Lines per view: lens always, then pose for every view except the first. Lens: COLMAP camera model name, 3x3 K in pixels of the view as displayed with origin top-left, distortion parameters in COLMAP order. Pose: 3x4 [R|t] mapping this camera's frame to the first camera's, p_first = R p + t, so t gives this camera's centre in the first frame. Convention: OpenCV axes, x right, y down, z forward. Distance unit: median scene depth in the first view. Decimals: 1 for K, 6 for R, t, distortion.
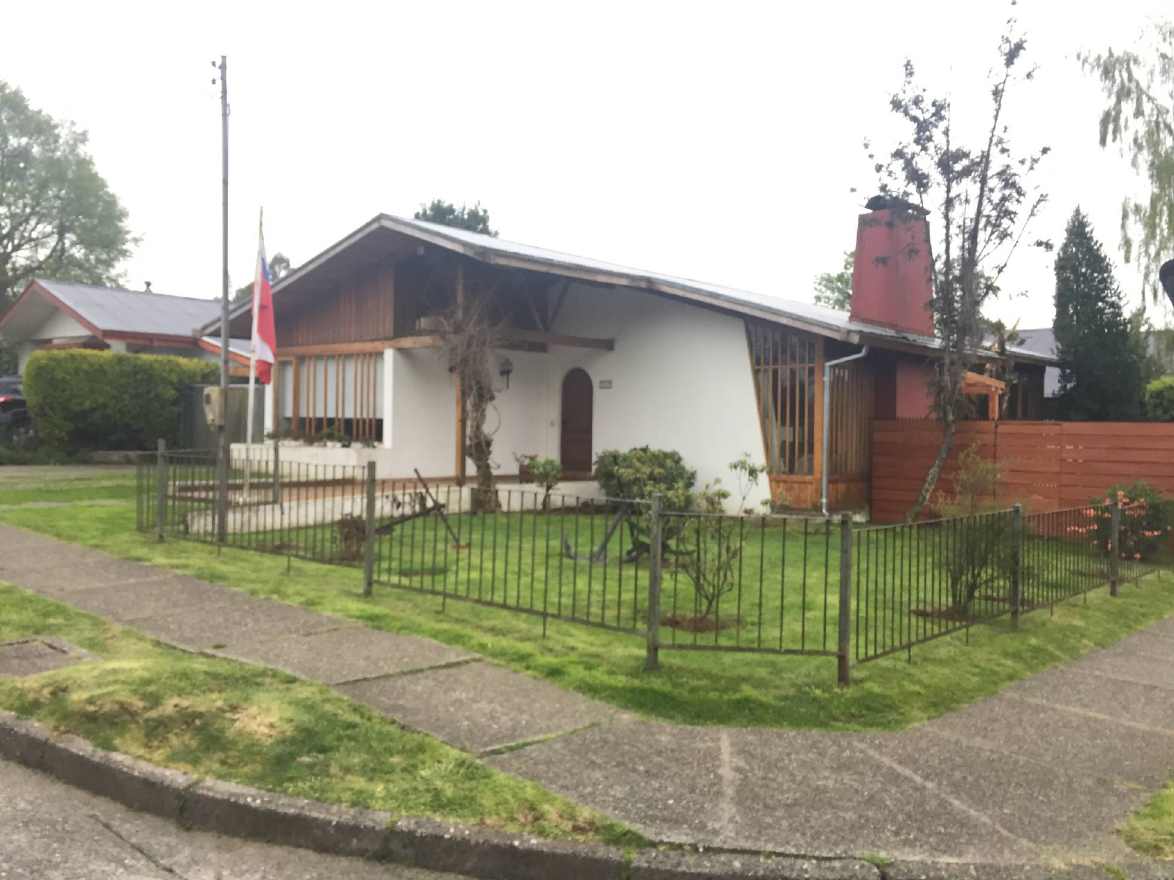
lens RADIAL K [[1013.9, 0, 587.0], [0, 1013.9, 440.0], [0, 0, 1]] dist [0.108794, -0.157777]
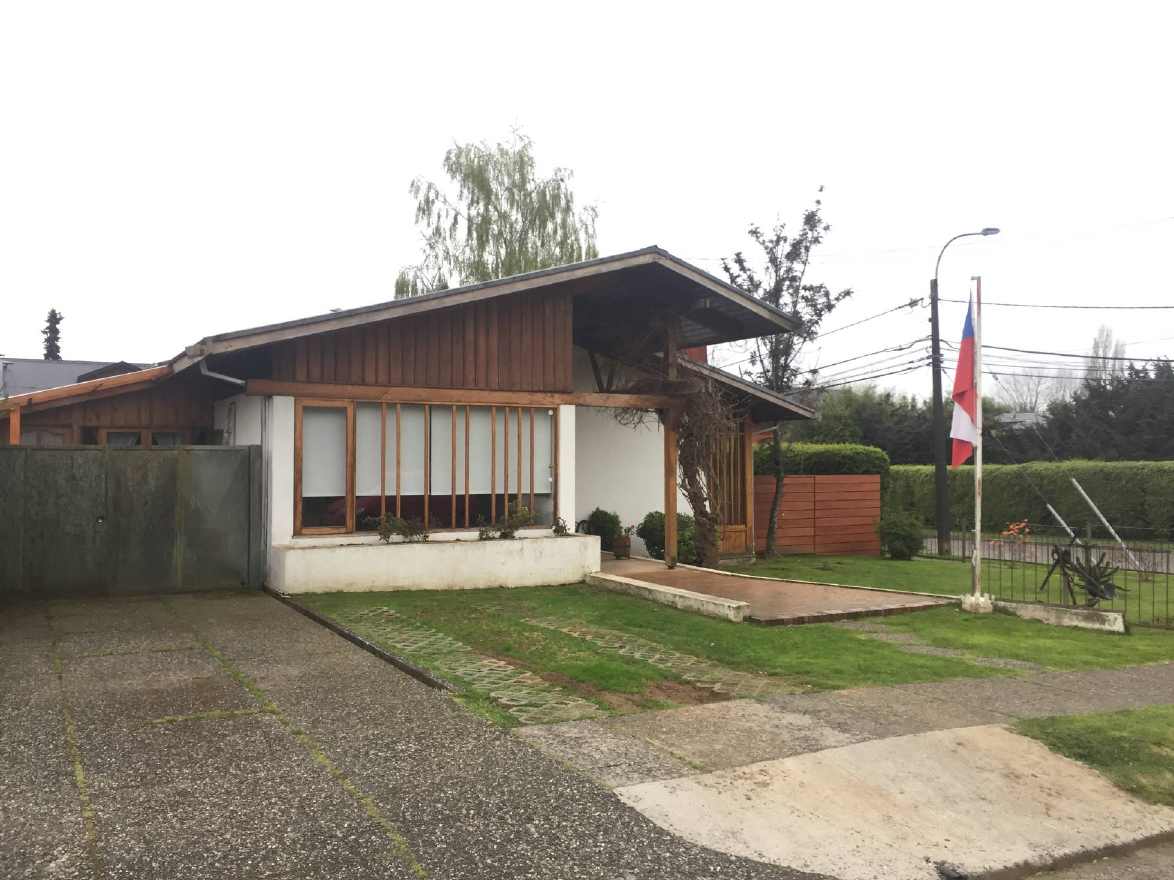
lens RADIAL K [[1013.9, 0, 587.0], [0, 1013.9, 440.0], [0, 0, 1]] dist [0.108794, -0.157777]
pose [[0.330143, 0.000374, 0.943931, -0.887449], [0.012808, 0.999906, -0.004875, -0.056311], [-0.943844, 0.013699, 0.330107, 0.702432]]
